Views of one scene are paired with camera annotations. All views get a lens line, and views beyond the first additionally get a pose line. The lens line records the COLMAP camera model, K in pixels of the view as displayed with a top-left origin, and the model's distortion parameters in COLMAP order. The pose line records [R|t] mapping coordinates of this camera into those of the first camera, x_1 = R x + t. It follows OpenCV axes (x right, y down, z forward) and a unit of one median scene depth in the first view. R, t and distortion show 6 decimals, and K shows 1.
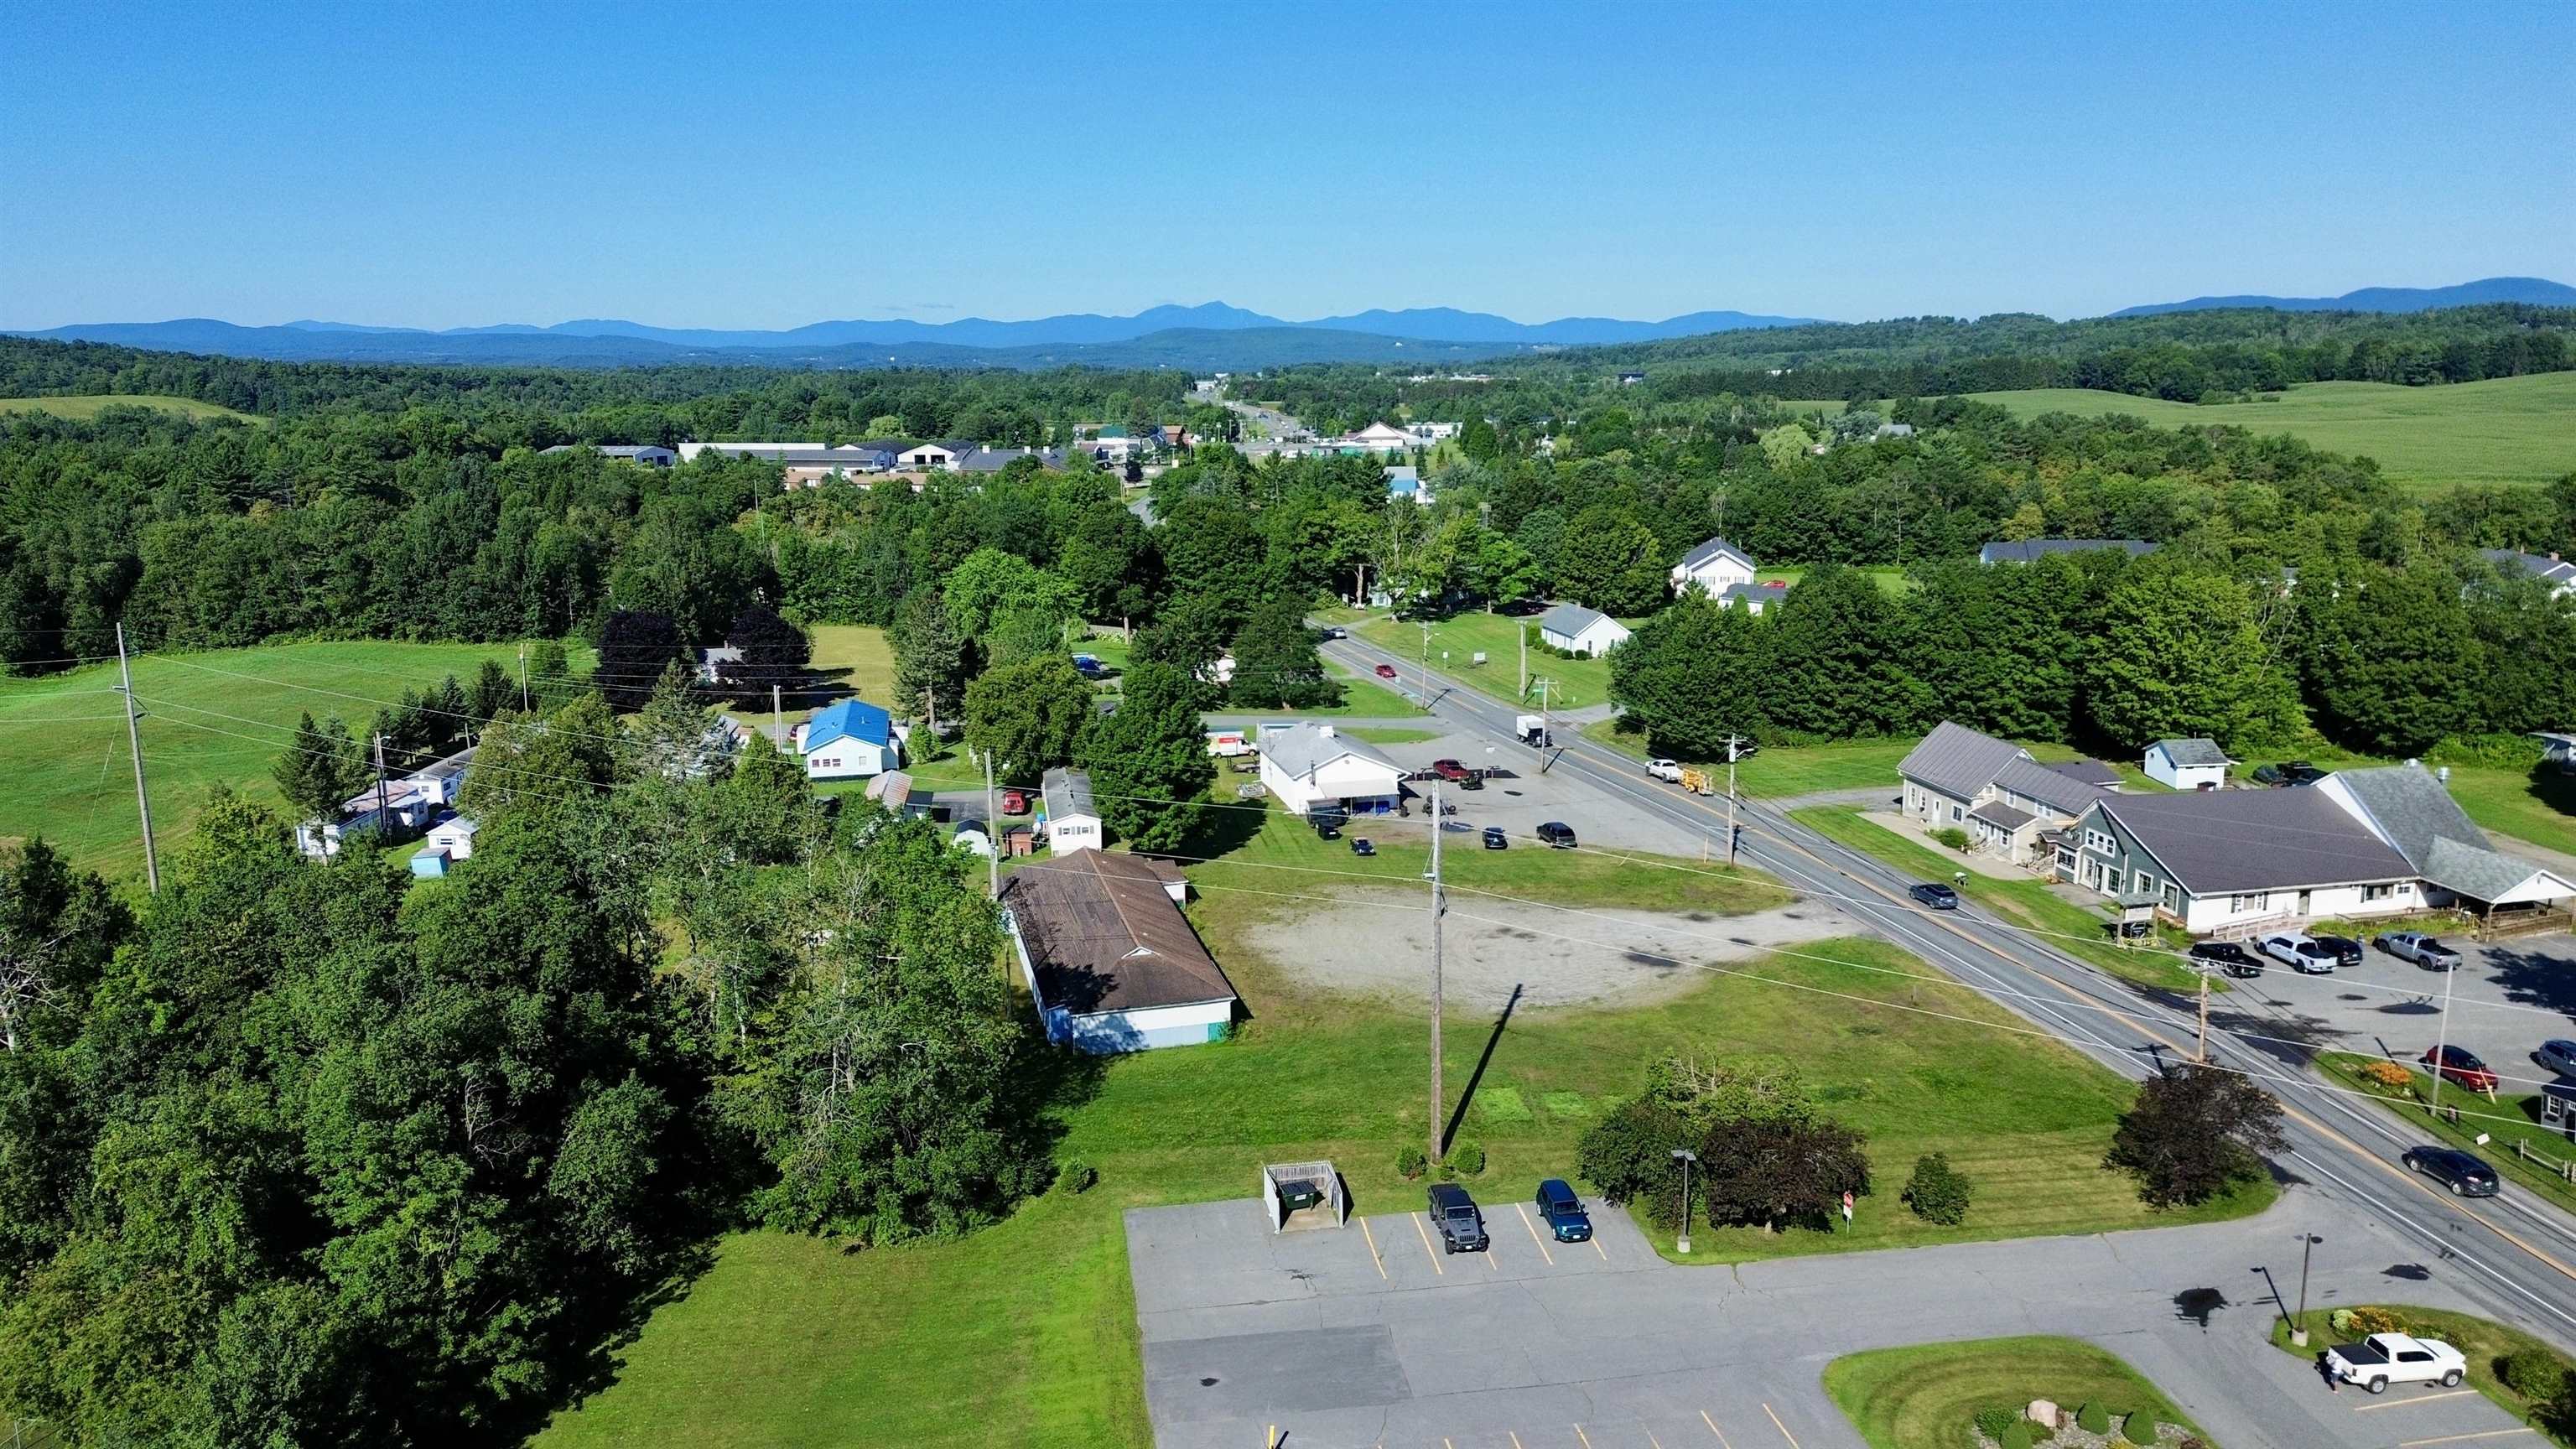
lens RADIAL K [[1801.4, 0, 1286.4], [0, 1801.4, 715.8], [0, 0, 1]] dist [0.076204, -0.072764]
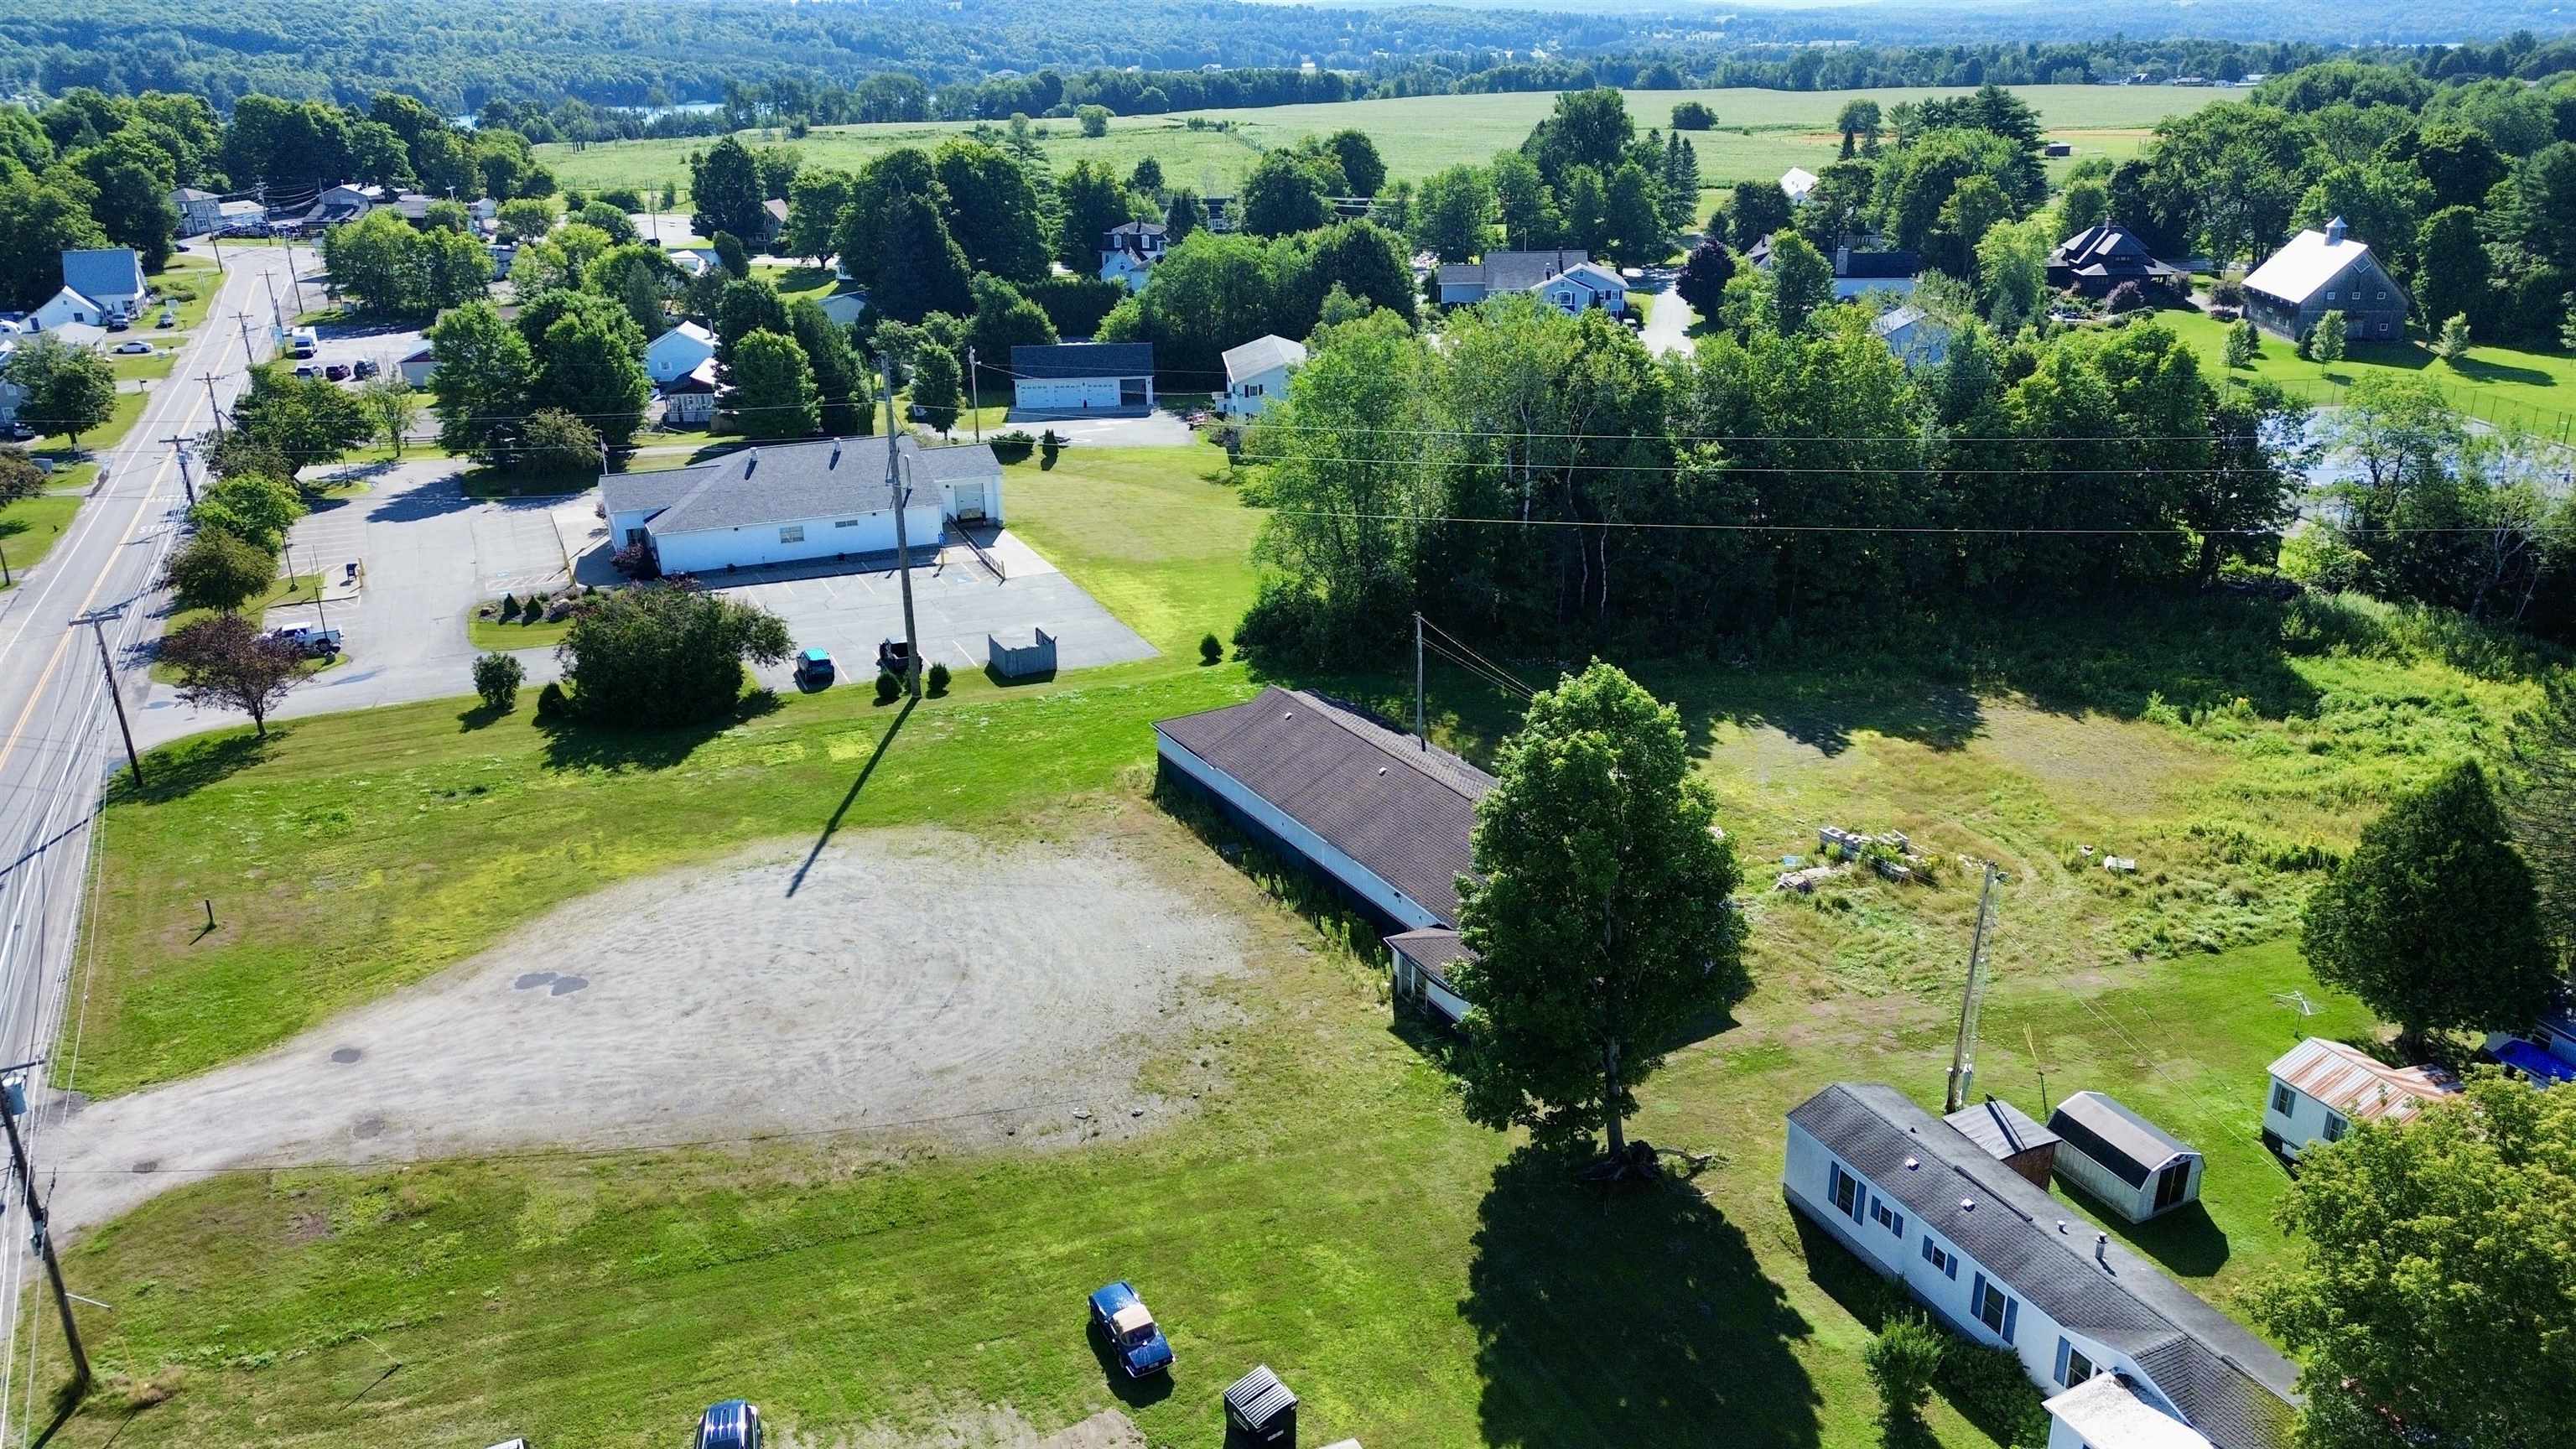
lens RADIAL K [[1801.4, 0, 1281.7], [0, 1801.4, 715.0], [0, 0, 1]] dist [0.076204, -0.072764]
pose [[-0.963054, 0.114876, -0.243578, 0.078035], [-0.031190, 0.850795, 0.524571, -0.196489], [0.267496, 0.512788, -0.815779, 1.115294]]
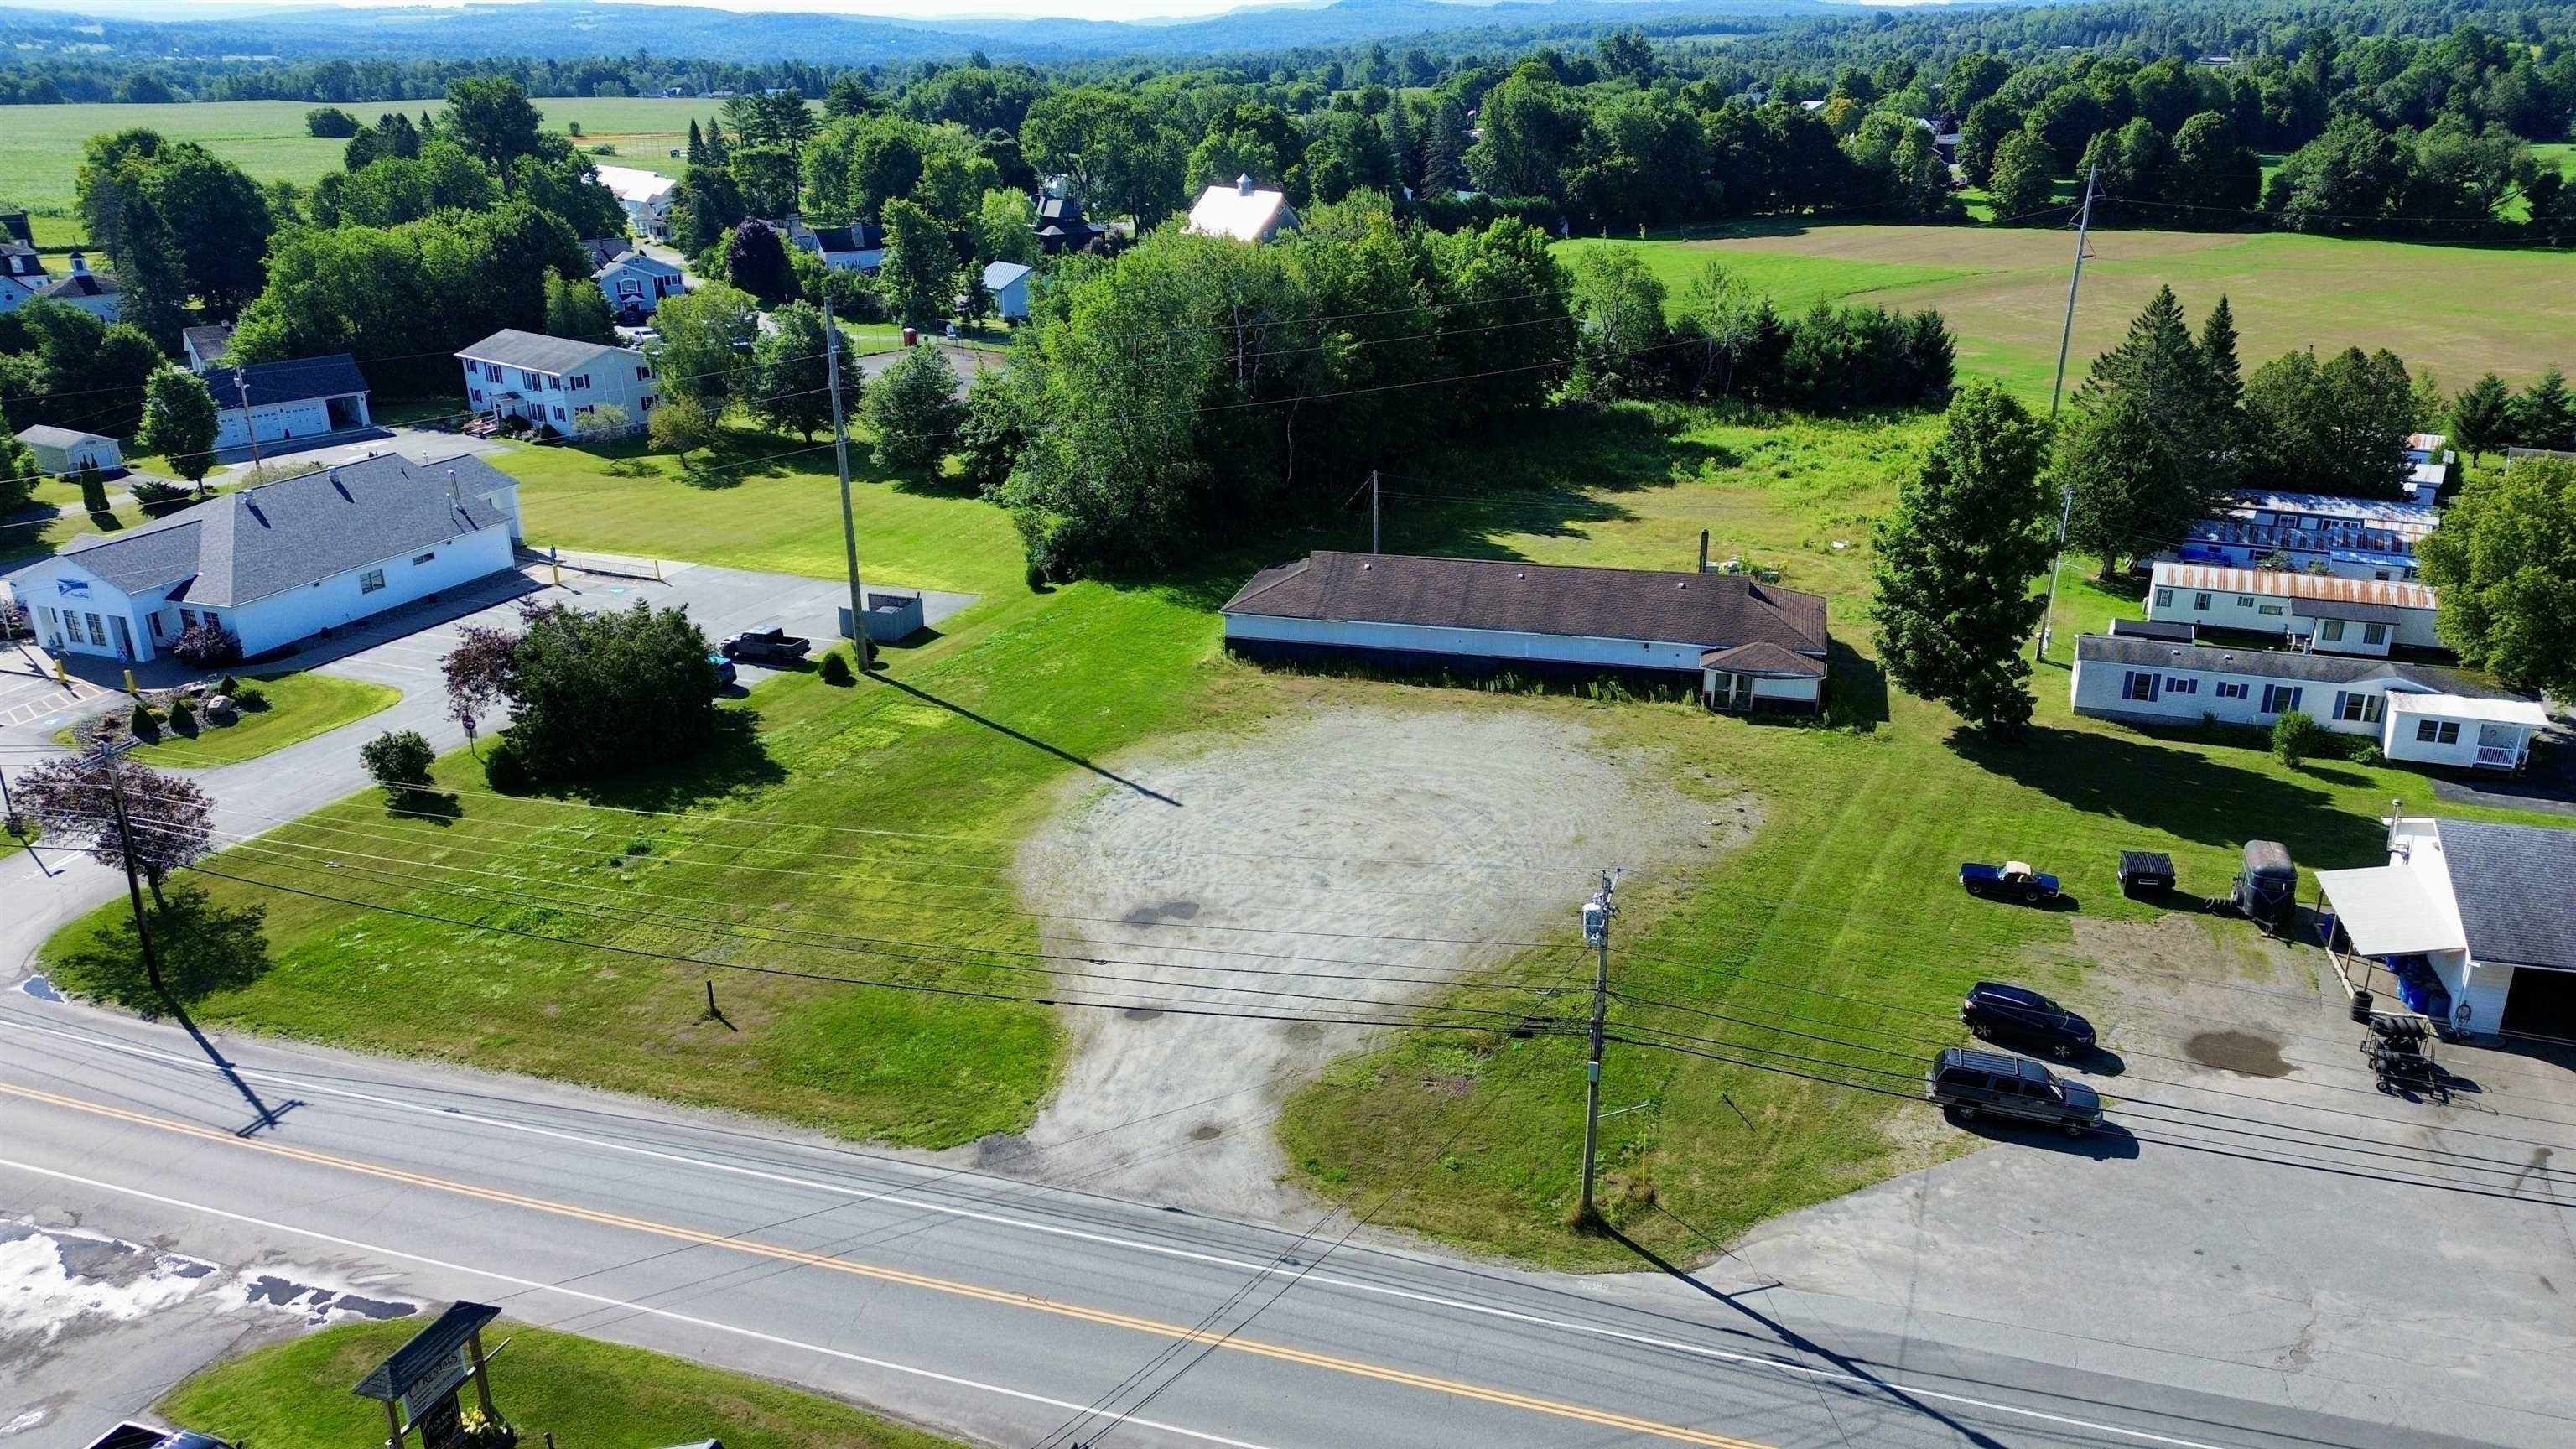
lens RADIAL K [[1801.4, 0, 1283.8], [0, 1801.4, 739.8], [0, 0, 1]] dist [0.076204, -0.072764]
pose [[-0.495624, 0.324152, -0.805780, 0.462943], [-0.160383, 0.877632, 0.451706, -0.133065], [0.853601, 0.353110, -0.382988, 0.907968]]
